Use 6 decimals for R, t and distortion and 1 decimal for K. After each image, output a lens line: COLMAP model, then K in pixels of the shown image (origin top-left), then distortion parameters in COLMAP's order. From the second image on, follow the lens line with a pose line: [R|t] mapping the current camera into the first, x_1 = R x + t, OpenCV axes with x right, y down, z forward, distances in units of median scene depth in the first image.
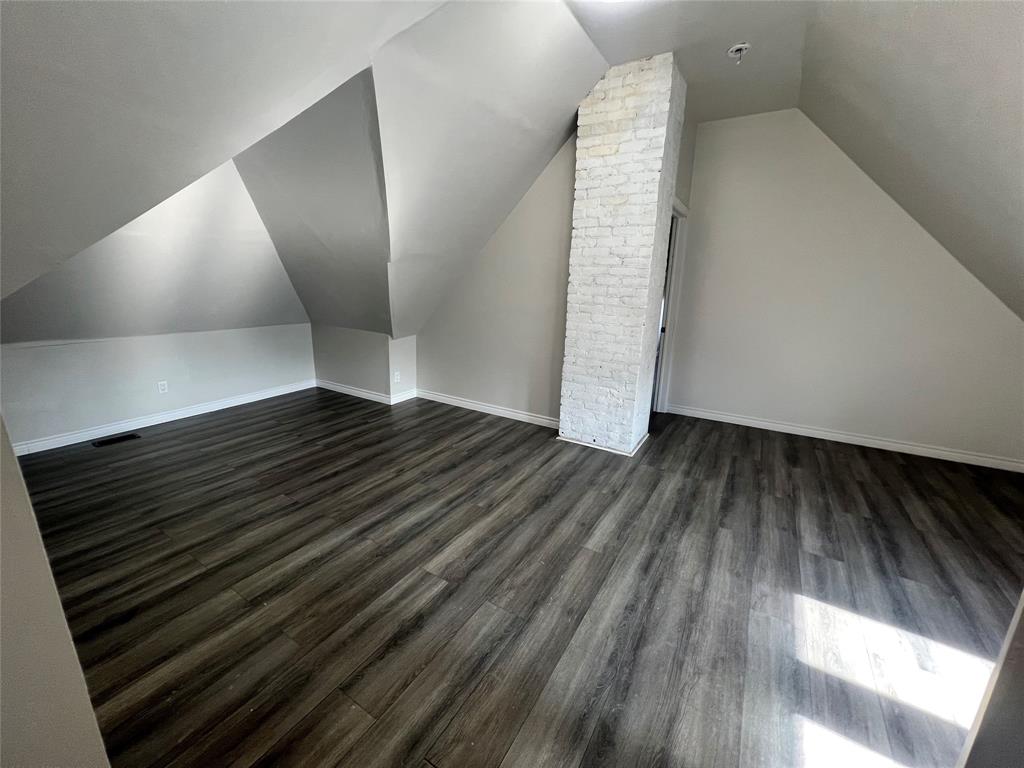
lens RADIAL K [[407.1, 0, 509.7], [0, 407.1, 383.8], [0, 0, 1]] dist [0.002297, 0.000183]
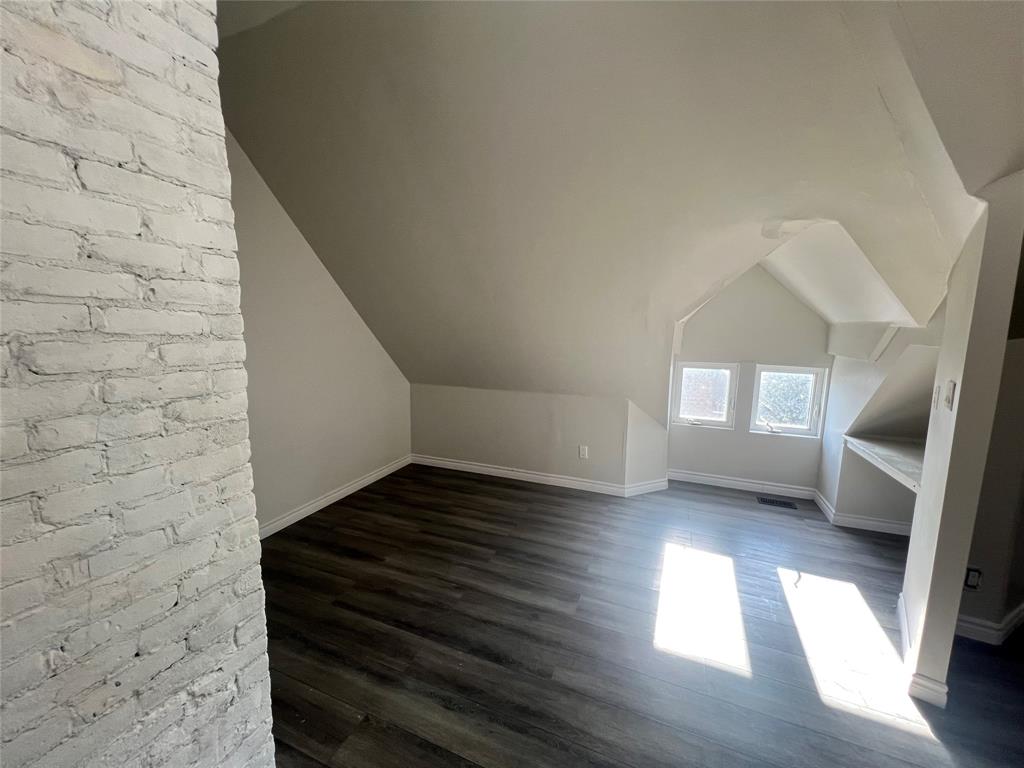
lens RADIAL K [[407.1, 0, 512.4], [0, 407.1, 380.3], [0, 0, 1]] dist [0.002297, 0.000183]
pose [[-0.171660, -0.154056, 0.973036, -0.070250], [0.221924, 0.956263, 0.190552, -0.236299], [-0.959835, 0.248651, -0.129964, 0.805101]]
